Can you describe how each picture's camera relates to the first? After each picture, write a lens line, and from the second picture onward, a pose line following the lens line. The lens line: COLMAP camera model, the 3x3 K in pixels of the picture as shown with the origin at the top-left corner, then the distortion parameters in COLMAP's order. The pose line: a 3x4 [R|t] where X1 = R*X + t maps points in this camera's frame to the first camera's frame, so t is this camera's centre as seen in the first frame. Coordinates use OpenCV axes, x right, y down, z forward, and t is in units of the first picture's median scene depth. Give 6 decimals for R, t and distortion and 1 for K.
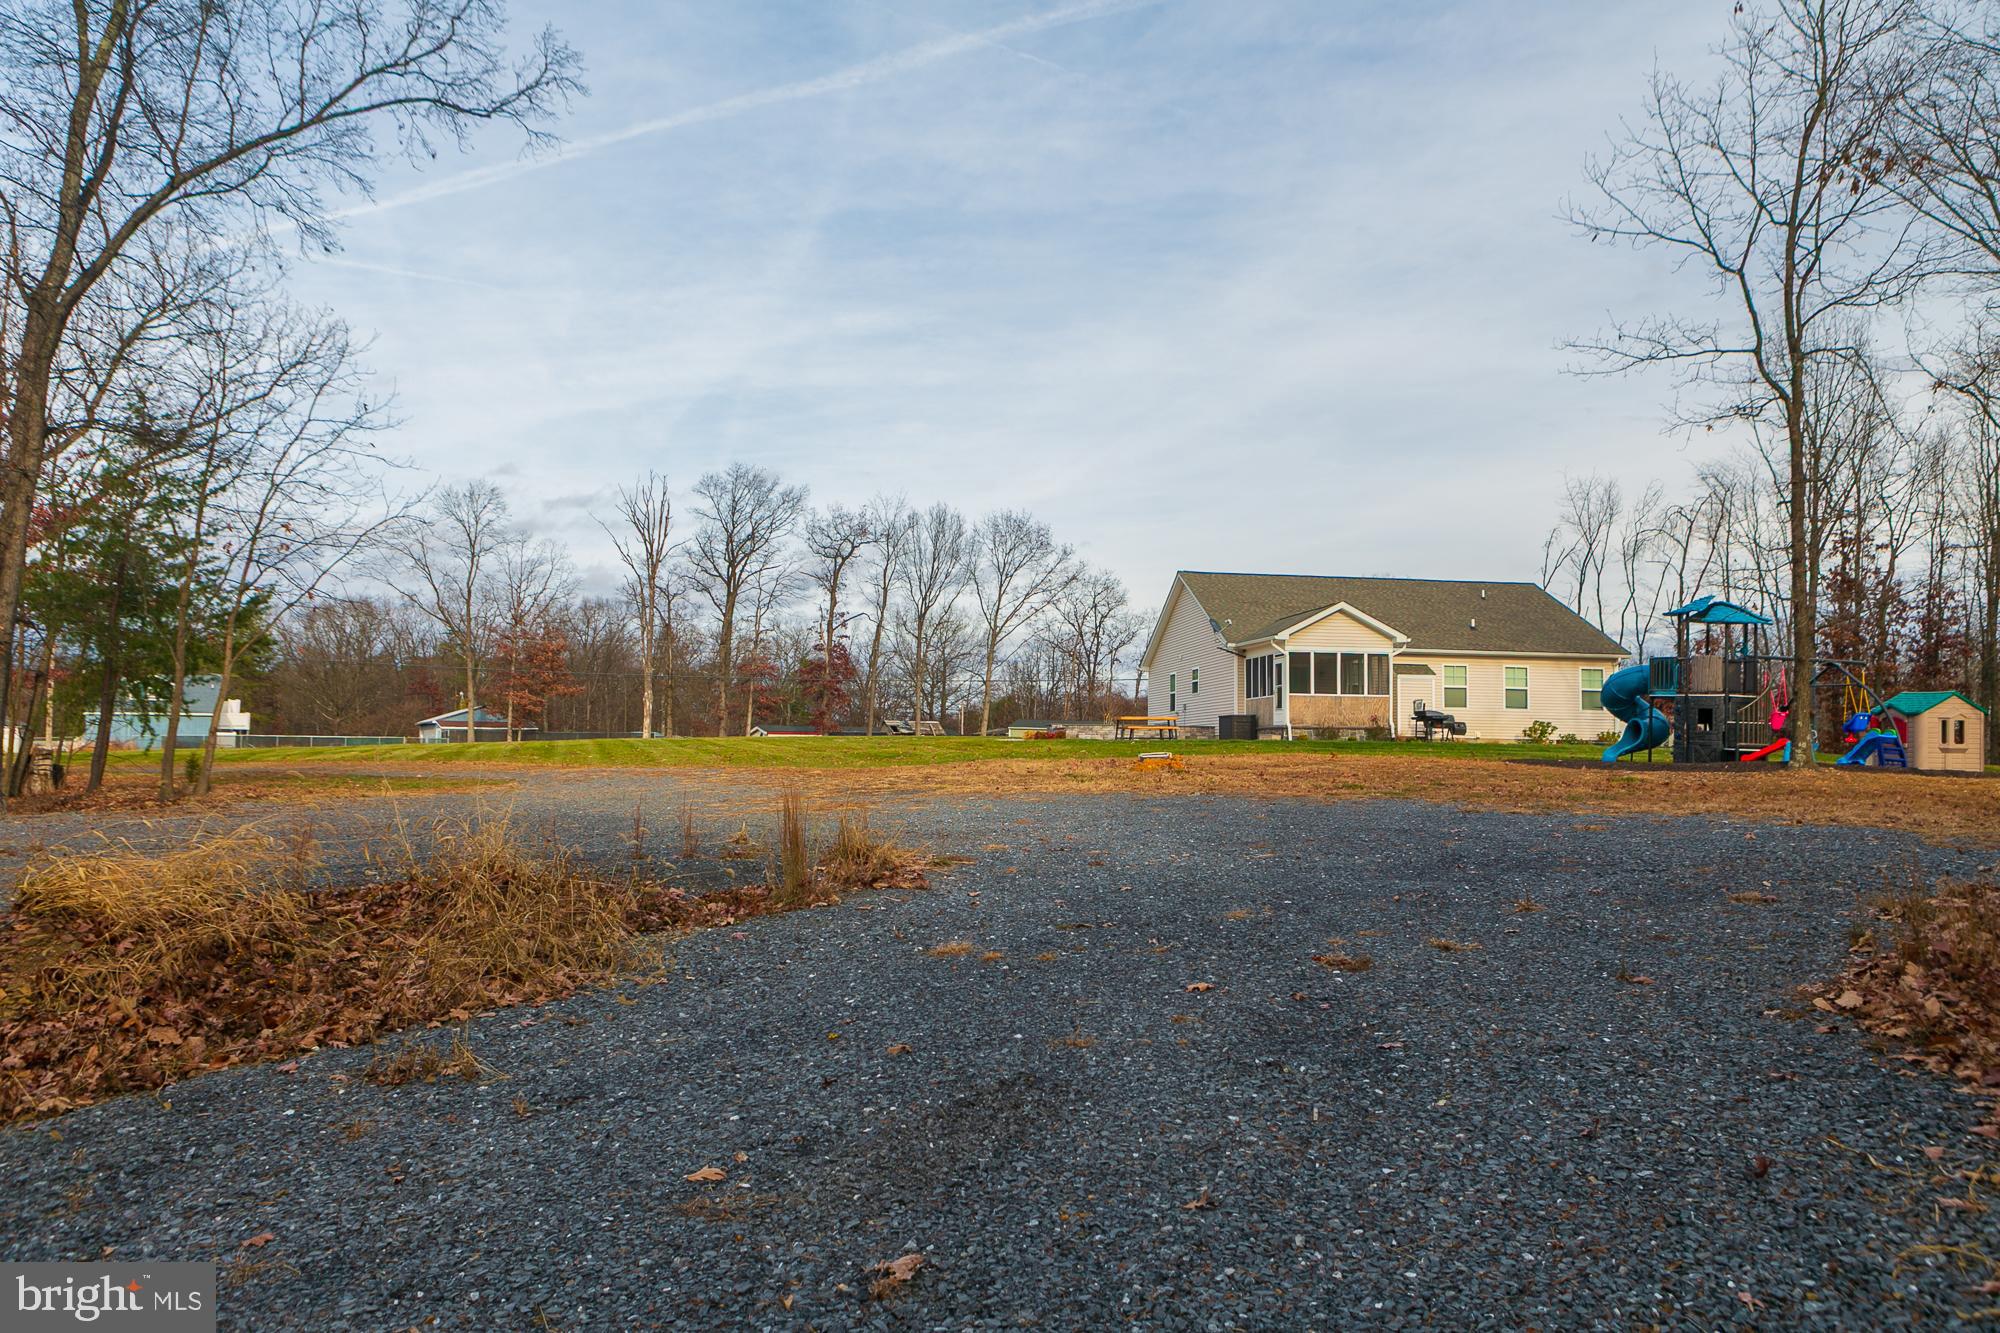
lens RADIAL K [[1375.9, 0, 986.4], [0, 1375.9, 669.4], [0, 0, 1]] dist [-0.038969, 0.030202]
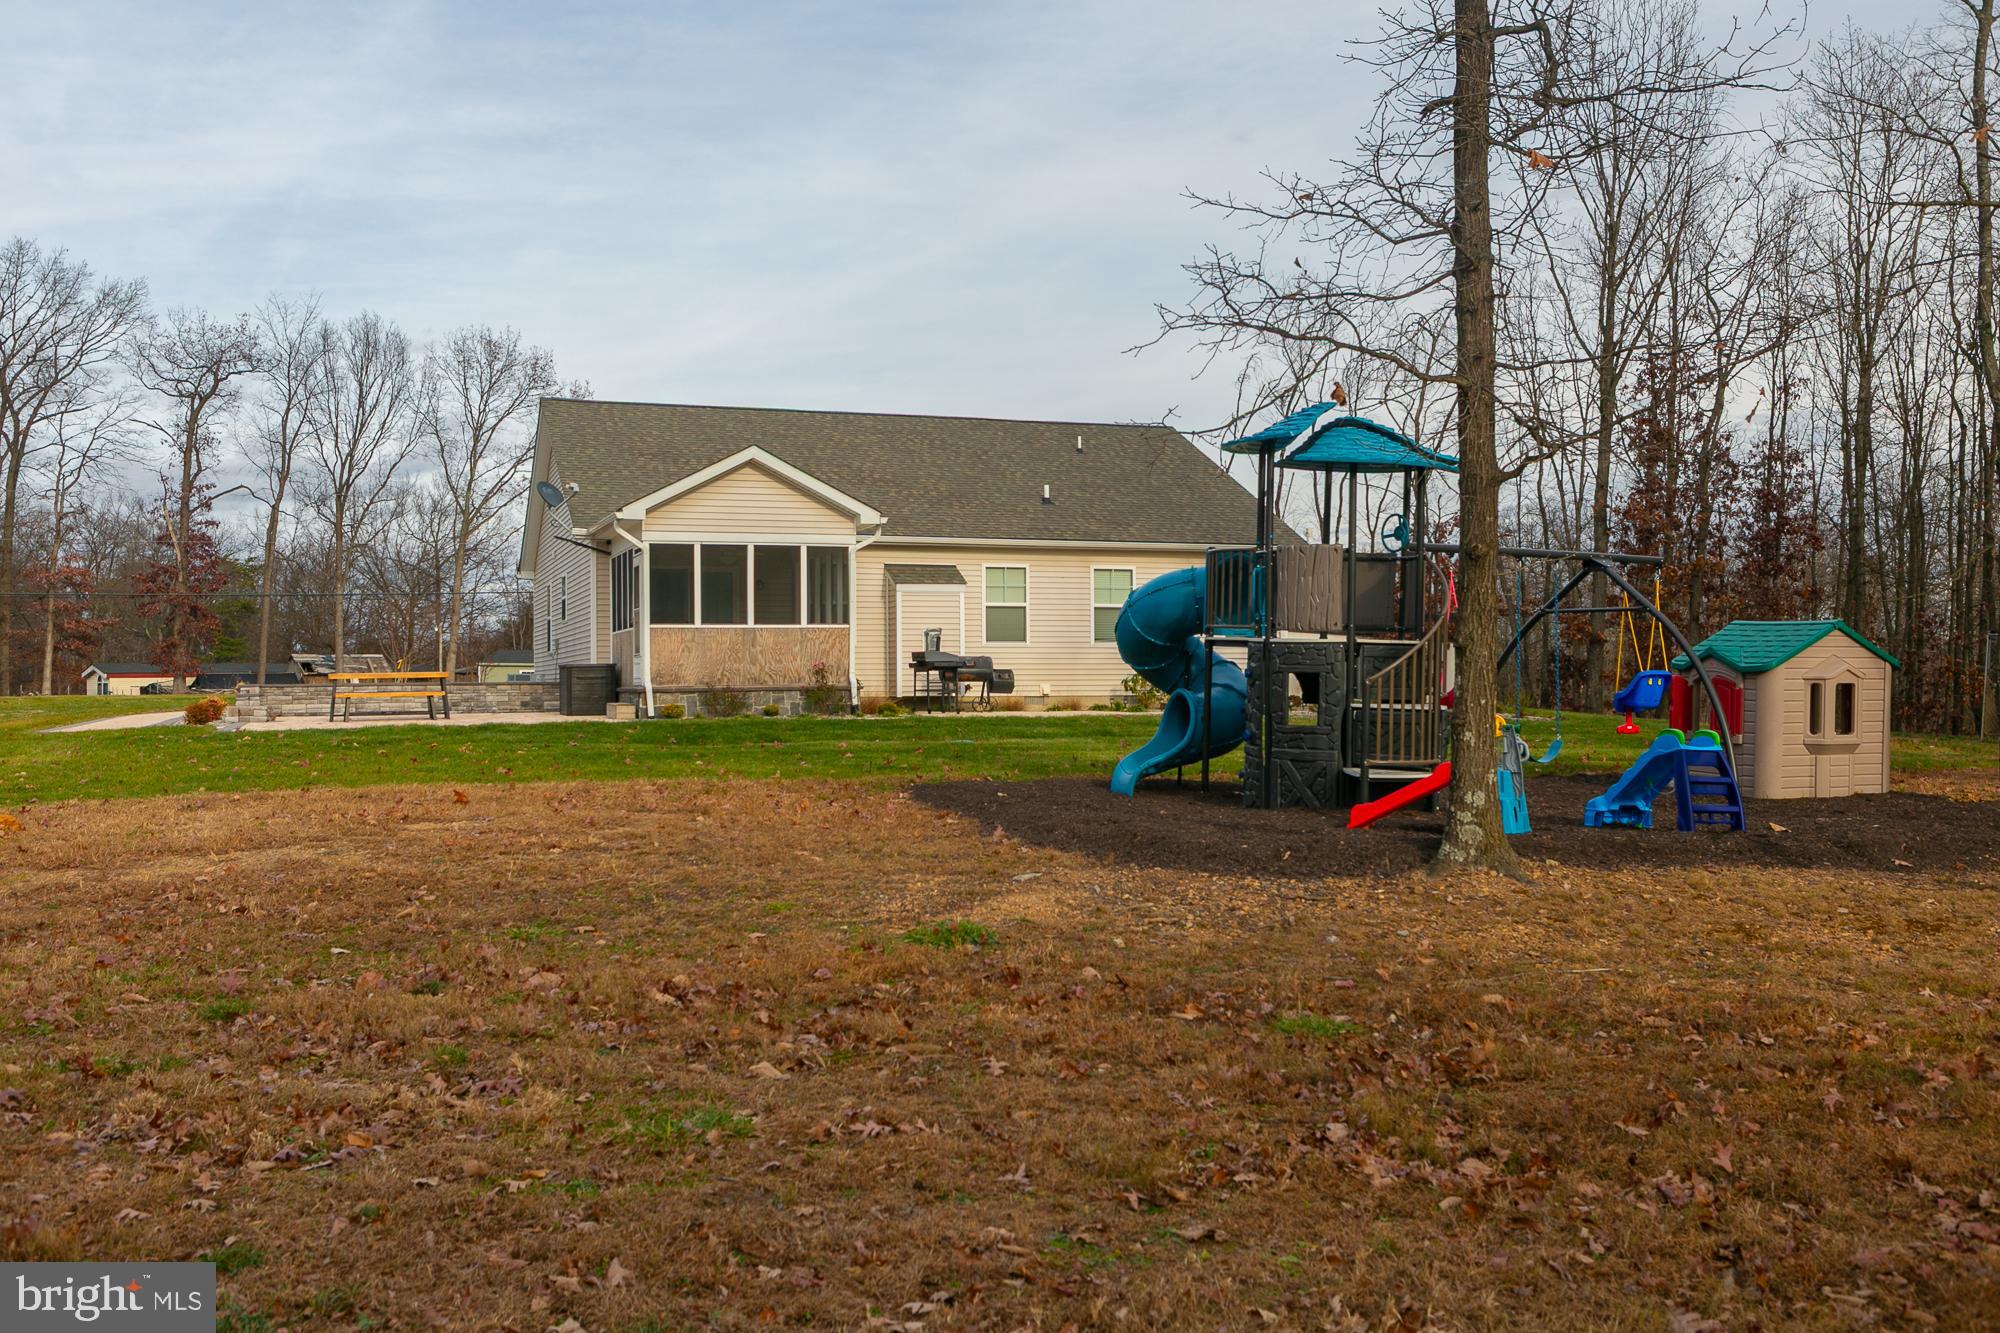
lens RADIAL K [[1821.7, 0, 987.8], [0, 1821.7, 661.2], [0, 0, 1]] dist [0.011312, 0.000000]
pose [[0.978558, -0.017707, 0.205208, 0.141453], [0.007334, 0.998661, 0.051200, -0.001877], [-0.205840, -0.048597, 0.977378, 0.211443]]
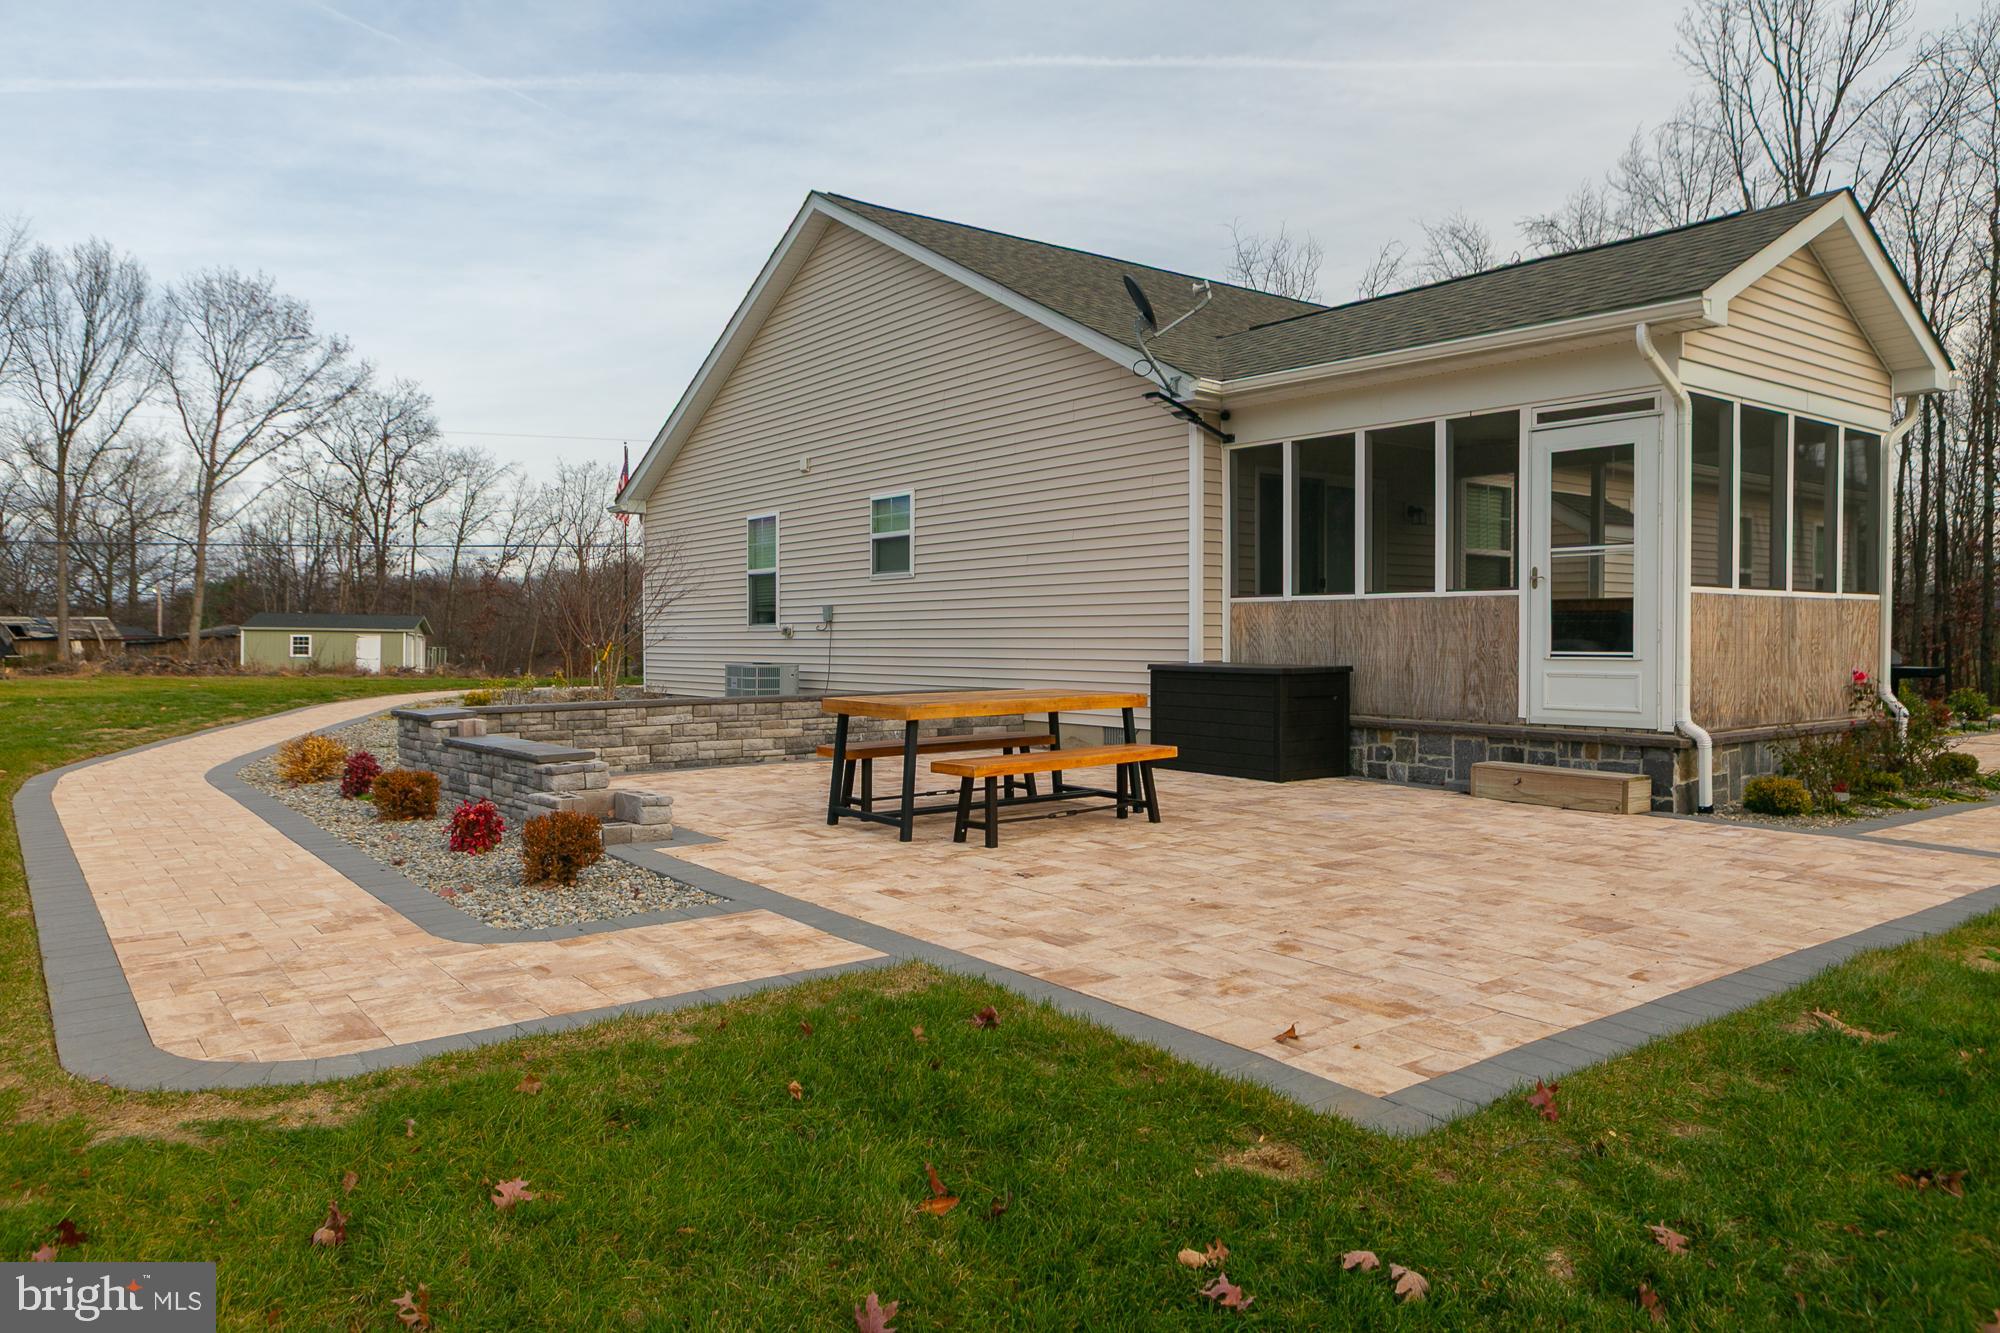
lens RADIAL K [[1375.9, 0, 1001.8], [0, 1375.9, 669.2], [0, 0, 1]] dist [-0.038969, 0.030202]
pose [[0.866897, -0.023692, 0.497924, 0.014920], [-0.019077, 0.996561, 0.080632, 0.010934], [-0.498122, -0.079399, 0.863464, 0.603229]]
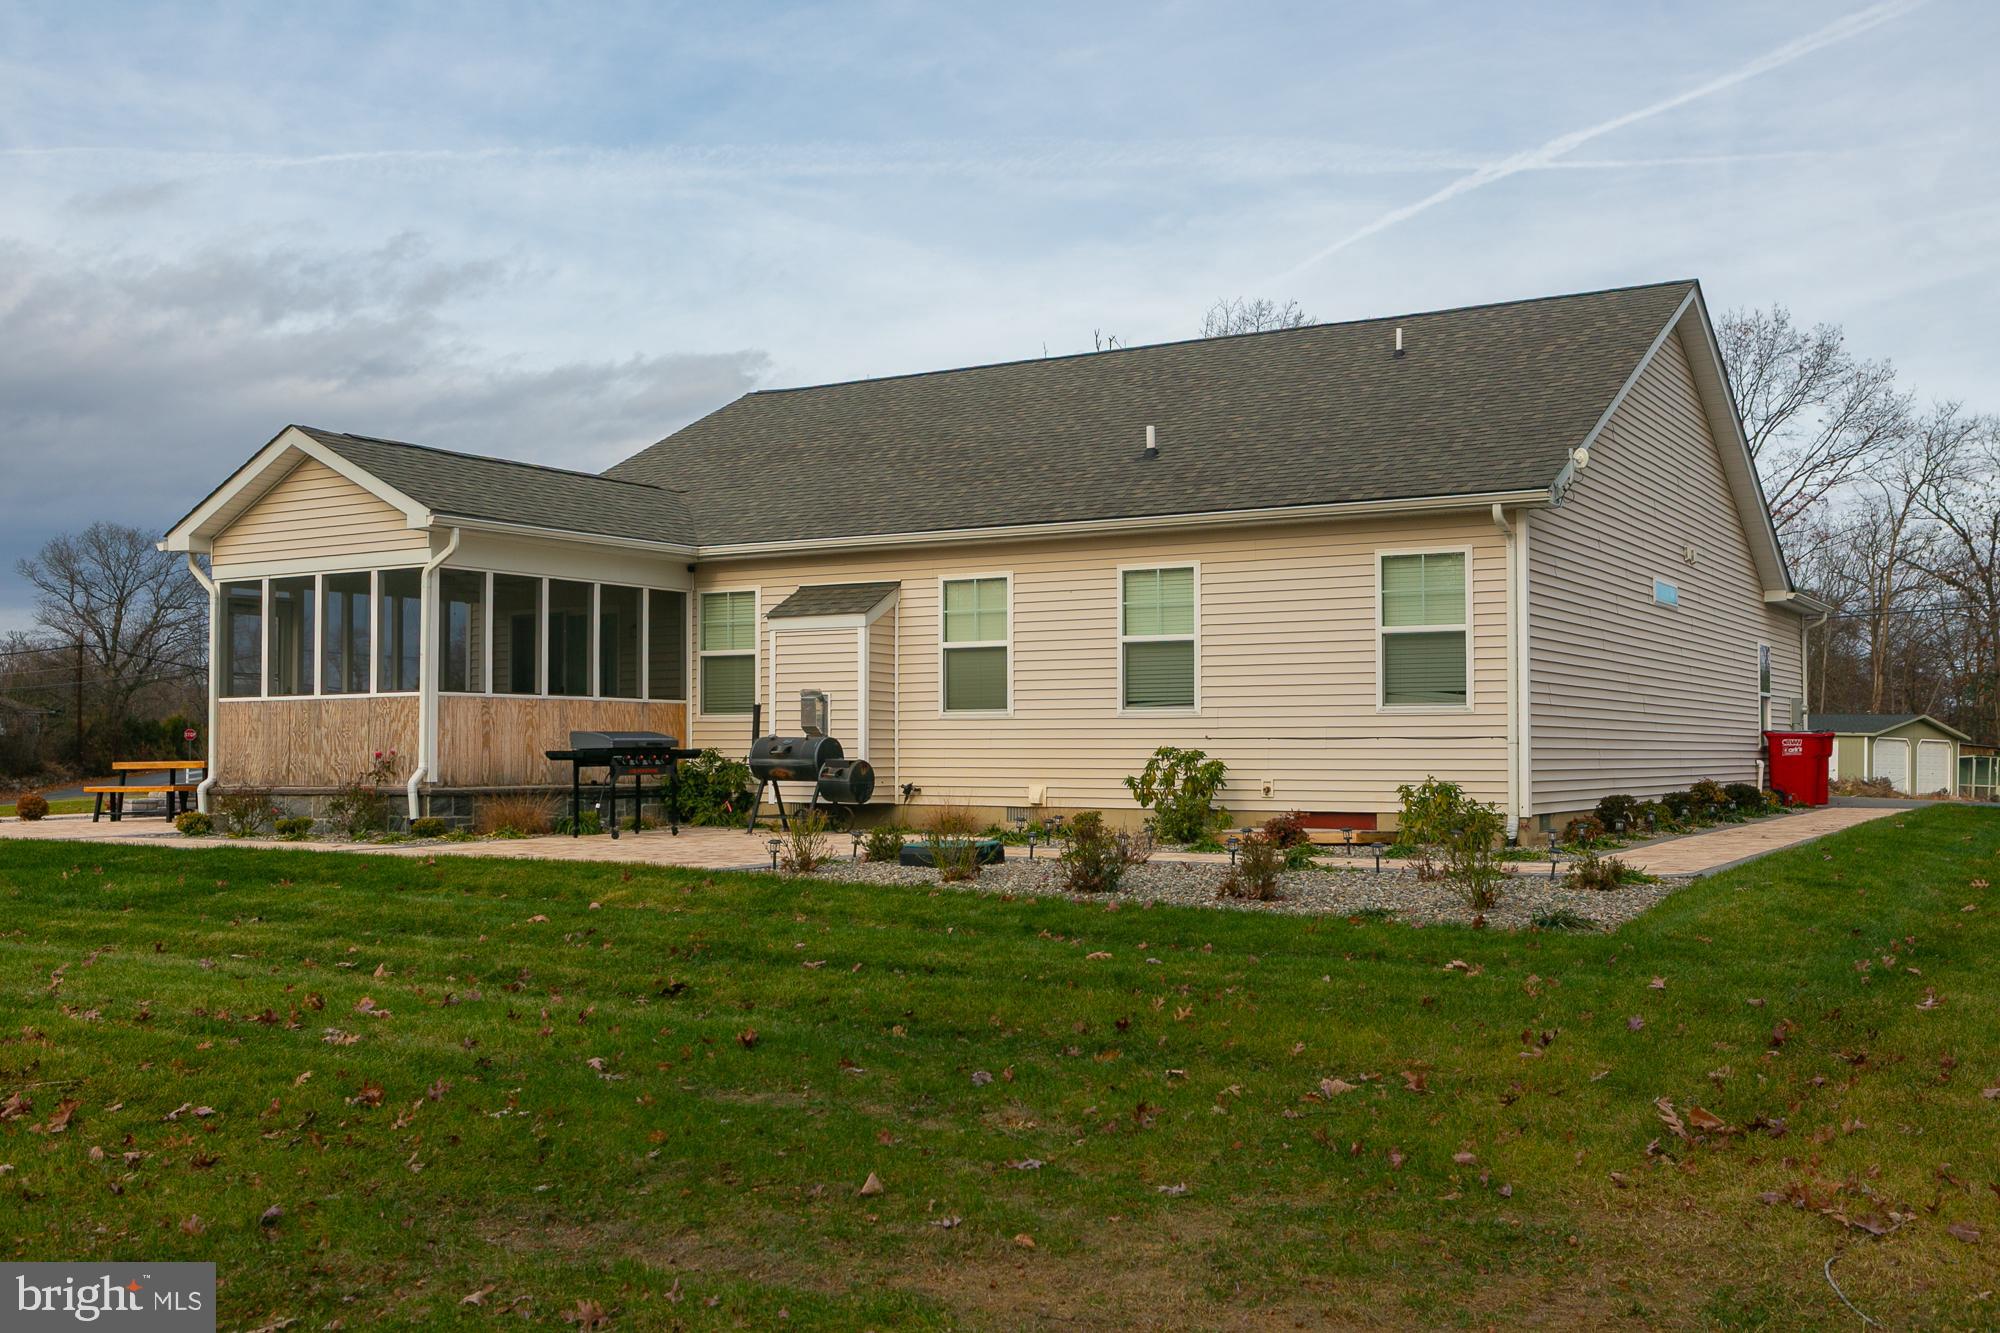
lens RADIAL K [[1925.9, 0, 1007.0], [0, 1925.9, 683.9], [0, 0, 1]] dist [-0.016571, 0.000000]
pose [[0.782107, -0.037319, -0.622026, 0.486110], [0.051081, 0.998685, 0.004310, 0.015637], [0.621047, -0.035145, 0.782985, 0.508419]]
